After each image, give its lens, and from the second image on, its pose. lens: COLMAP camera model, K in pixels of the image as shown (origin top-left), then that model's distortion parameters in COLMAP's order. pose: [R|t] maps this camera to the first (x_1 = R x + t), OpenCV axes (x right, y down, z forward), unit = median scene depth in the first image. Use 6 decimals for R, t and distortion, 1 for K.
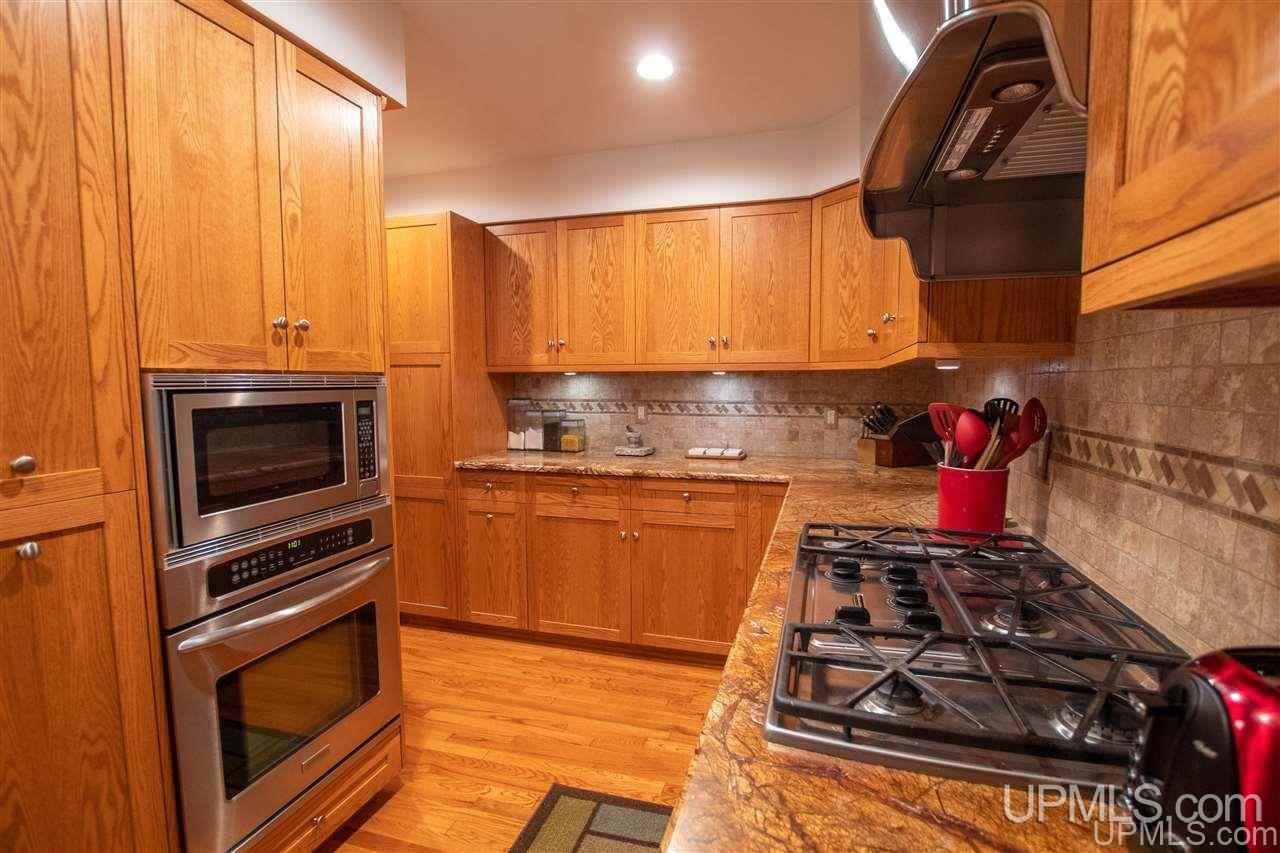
lens RADIAL K [[591.0, 0, 638.6], [0, 591.0, 422.9], [0, 0, 1]] dist [-0.000306, -0.000074]
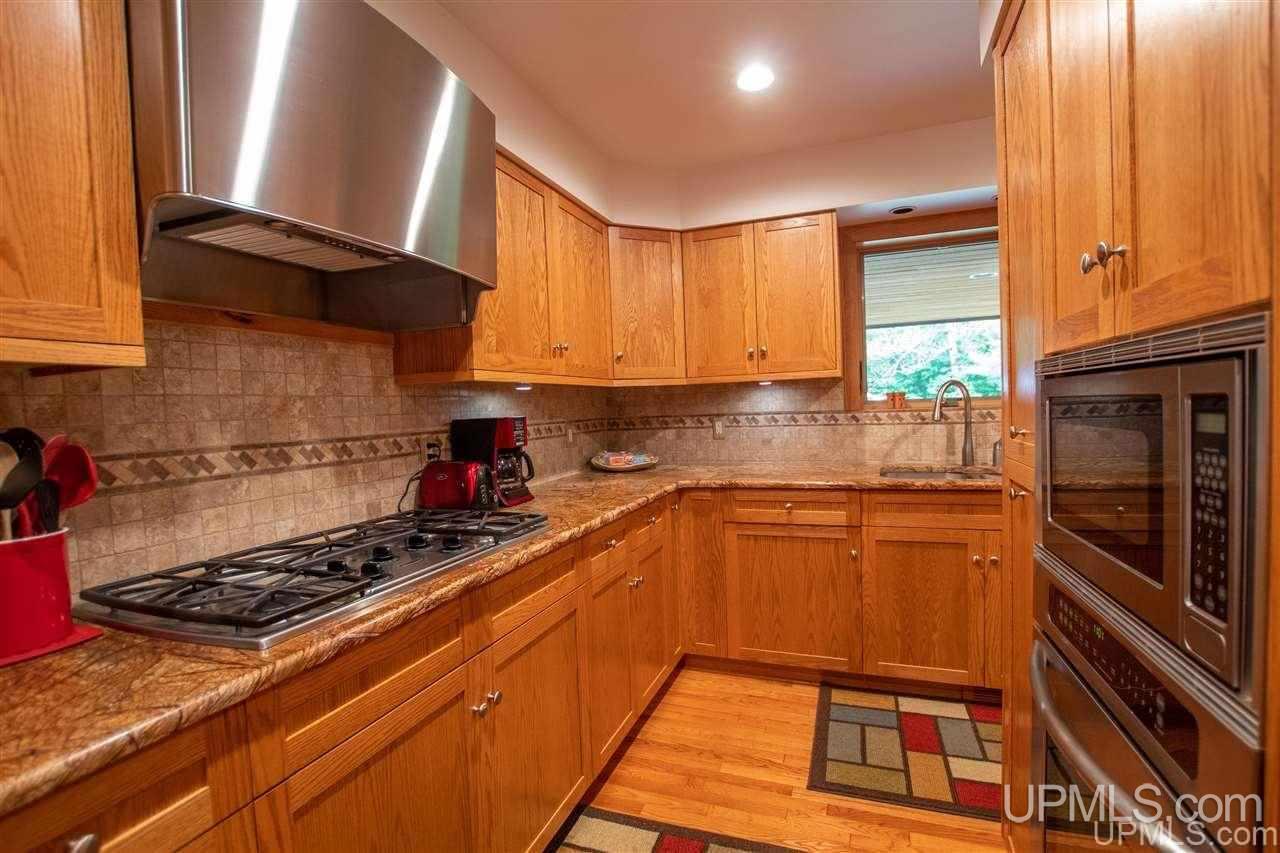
lens RADIAL K [[591.0, 0, 639.3], [0, 591.0, 428.8], [0, 0, 1]] dist [-0.000306, -0.000074]
pose [[-0.996585, 0.036543, 0.074048, -0.295777], [0.044383, 0.993251, 0.107160, -0.137859], [-0.069632, 0.110081, -0.991481, 2.703506]]
